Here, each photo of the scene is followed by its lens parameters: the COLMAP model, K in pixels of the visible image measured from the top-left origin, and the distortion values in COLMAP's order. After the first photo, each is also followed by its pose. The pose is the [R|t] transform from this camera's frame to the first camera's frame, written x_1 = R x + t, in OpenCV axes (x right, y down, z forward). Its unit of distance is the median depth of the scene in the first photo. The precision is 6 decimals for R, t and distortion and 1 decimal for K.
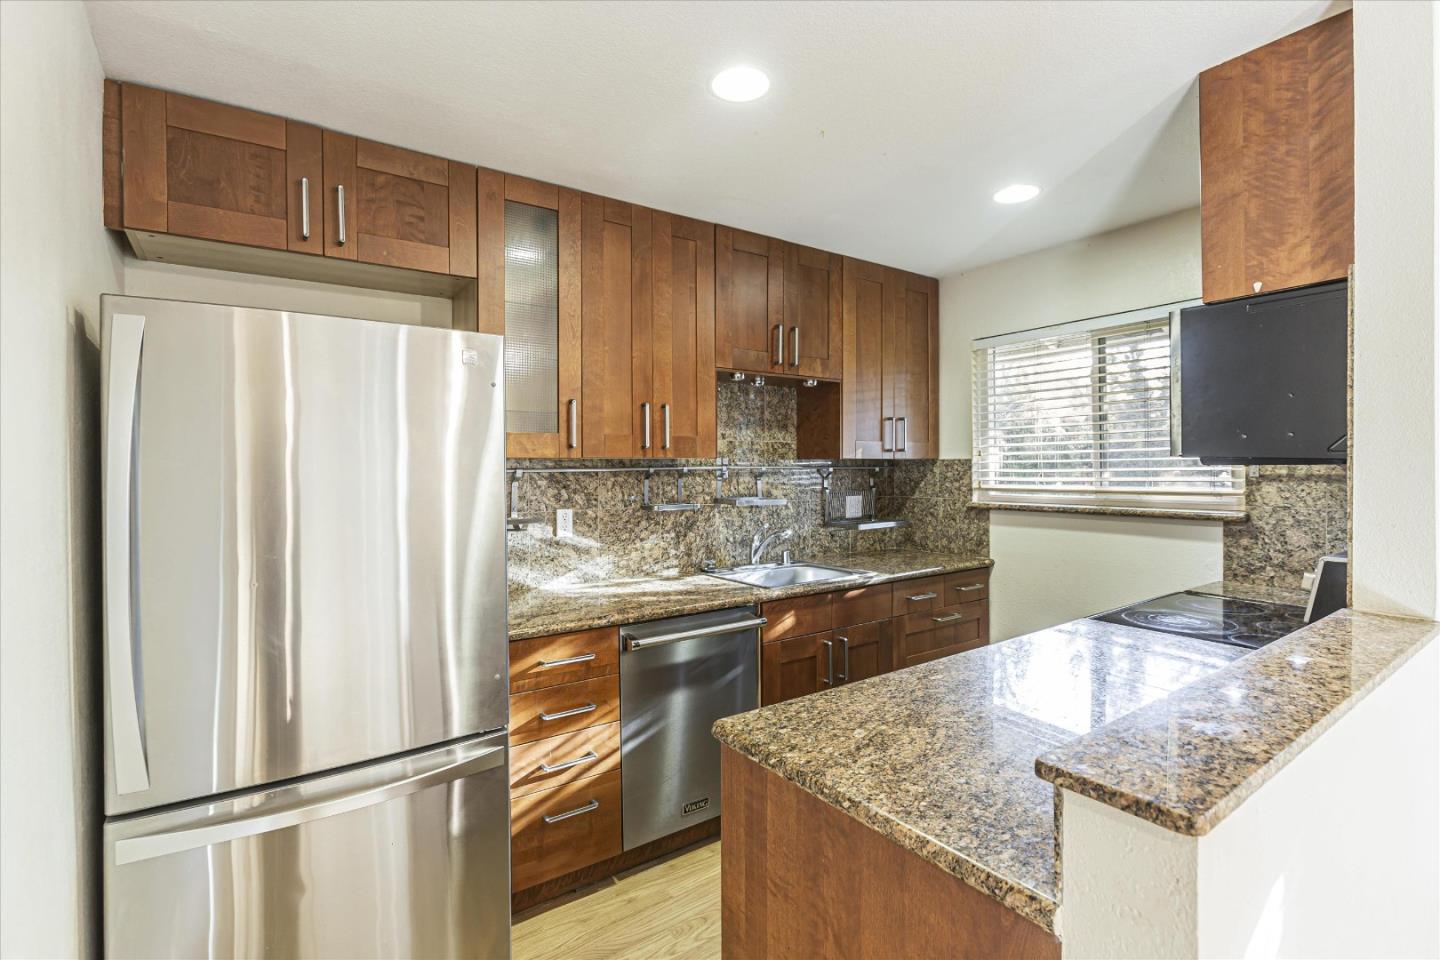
lens RADIAL K [[674.4, 0, 720.4], [0, 674.4, 465.6], [0, 0, 1]] dist [-0.000505, 0.013229]
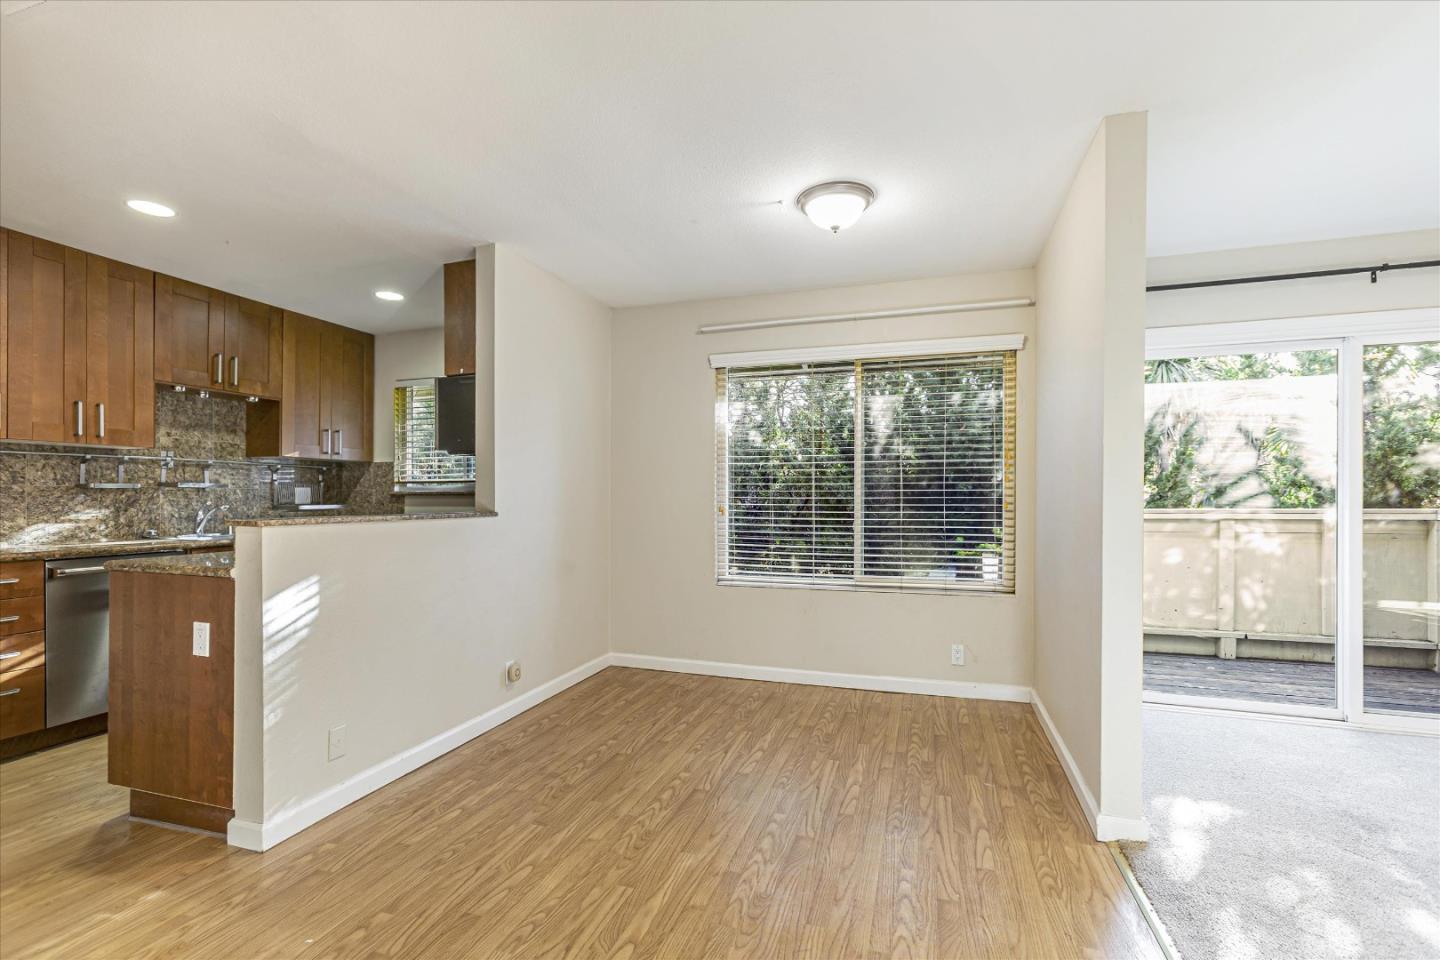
lens RADIAL K [[652.2, 0, 713.5], [0, 652.2, 495.1], [0, 0, 1]] dist [-0.001093, 0.004699]
pose [[0.812281, 0.007807, 0.583214, 0.132026], [-0.005391, 0.999968, -0.005877, 0.079179], [-0.583241, 0.001630, 0.812297, -0.655109]]
